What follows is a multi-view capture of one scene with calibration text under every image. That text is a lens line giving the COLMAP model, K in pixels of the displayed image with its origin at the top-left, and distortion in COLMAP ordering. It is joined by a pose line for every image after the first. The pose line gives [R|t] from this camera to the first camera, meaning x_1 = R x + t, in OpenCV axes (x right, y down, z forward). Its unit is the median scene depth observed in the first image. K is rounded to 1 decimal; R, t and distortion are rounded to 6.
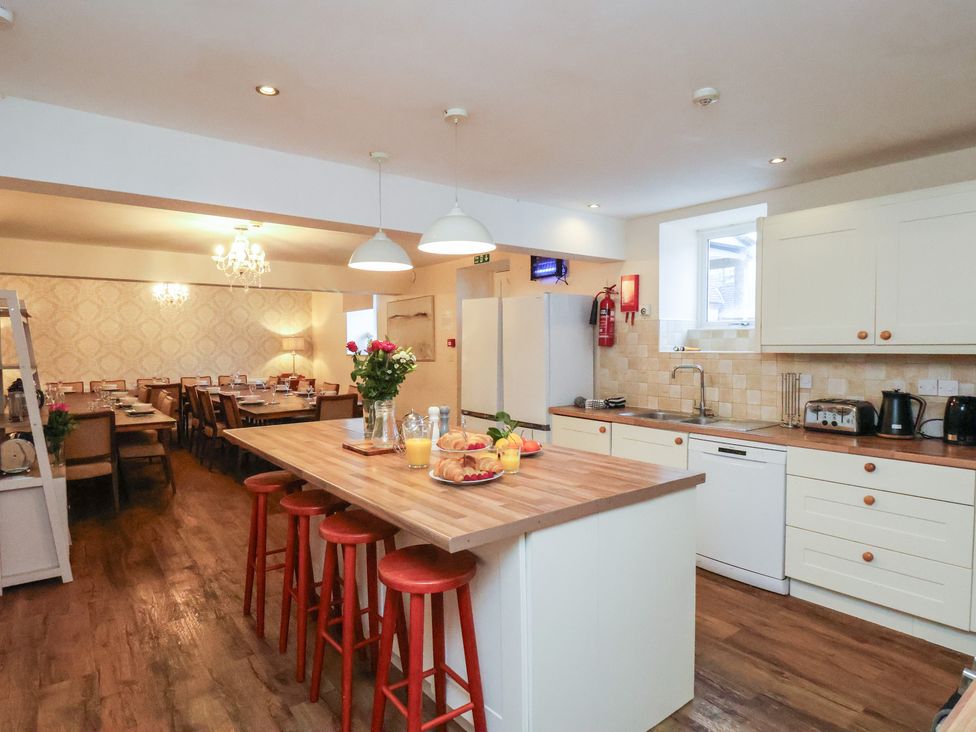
lens RADIAL K [[563.2, 0, 487.7], [0, 563.2, 366.8], [0, 0, 1]] dist [-0.001509, -0.005105]
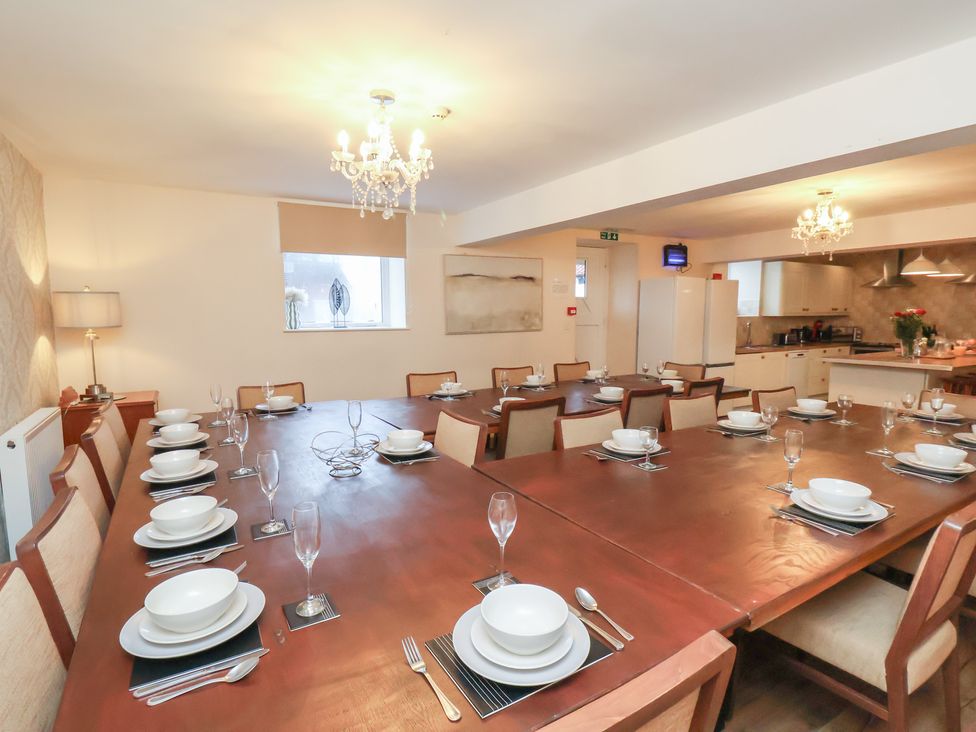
lens RADIAL K [[521.3, 0, 496.6], [0, 521.3, 366.9], [0, 0, 1]] dist [0.002508, -0.010417]
pose [[0.120660, -0.105682, 0.987052, -0.749732], [0.037299, 0.994098, 0.101877, -0.031633], [-0.991993, 0.024524, 0.123890, 0.753784]]
